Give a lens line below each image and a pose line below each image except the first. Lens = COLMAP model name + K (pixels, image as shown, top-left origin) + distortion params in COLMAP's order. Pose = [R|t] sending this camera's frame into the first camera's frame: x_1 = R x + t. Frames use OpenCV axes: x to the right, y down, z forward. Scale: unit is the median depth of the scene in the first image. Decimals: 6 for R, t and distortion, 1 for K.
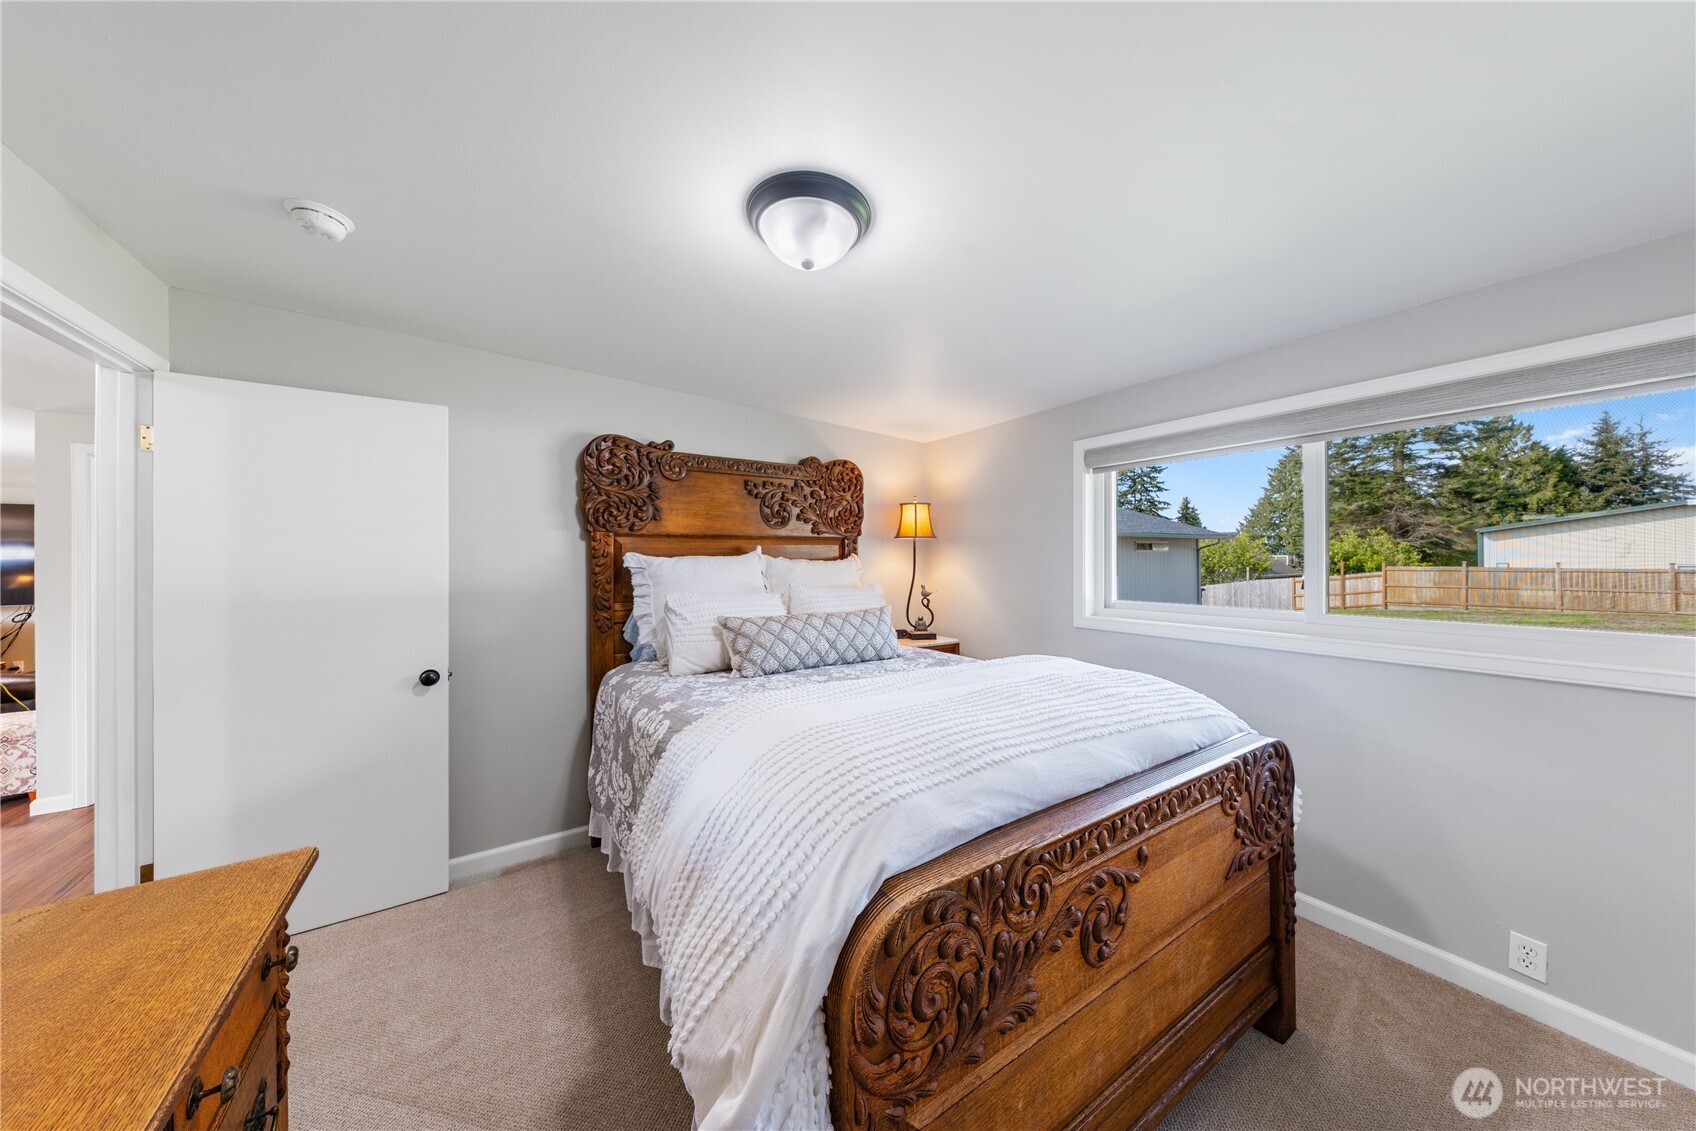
lens RADIAL K [[545.7, 0, 851.3], [0, 545.7, 562.6], [0, 0, 1]] dist [0.002018, 0.000059]
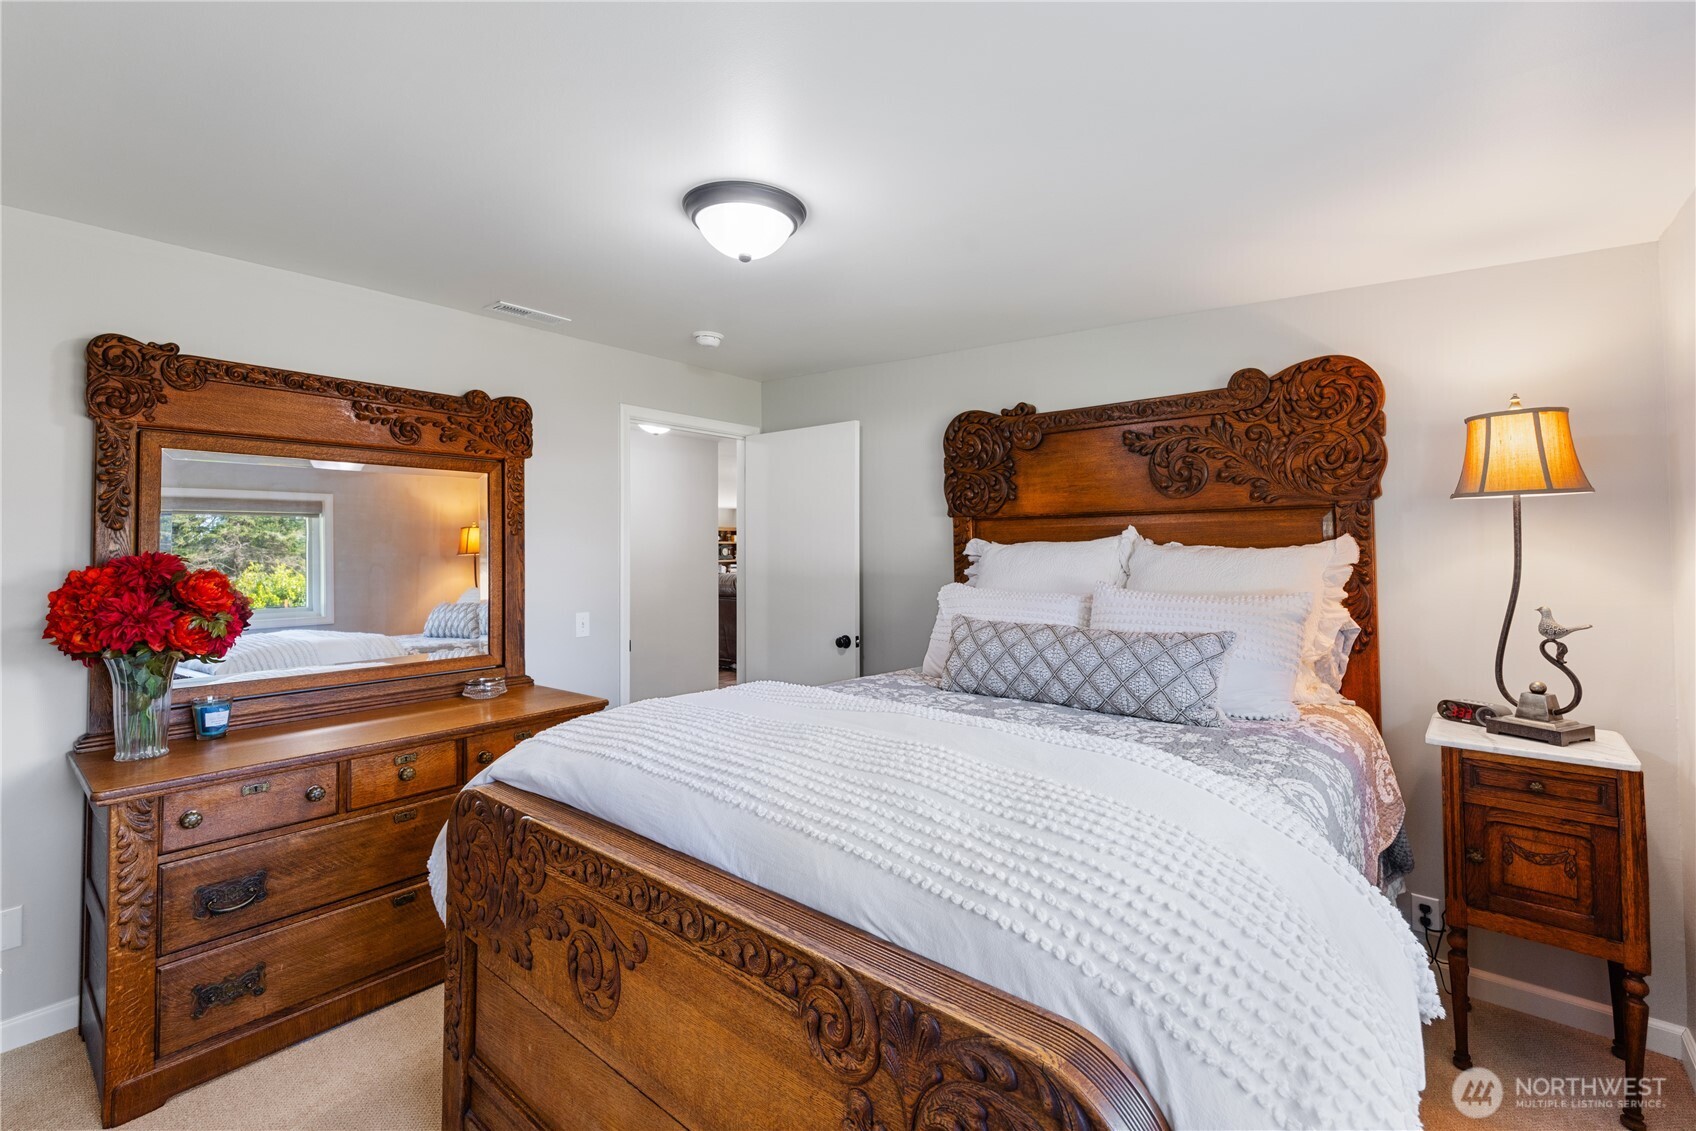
lens RADIAL K [[773.6, 0, 849.1], [0, 773.6, 550.2], [0, 0, 1]] dist [0.000738, 0.000060]
pose [[0.243822, 0.008280, -0.969785, 0.671424], [0.002003, 0.999957, 0.009041, -0.010087], [0.969818, -0.004147, 0.243795, 0.417362]]
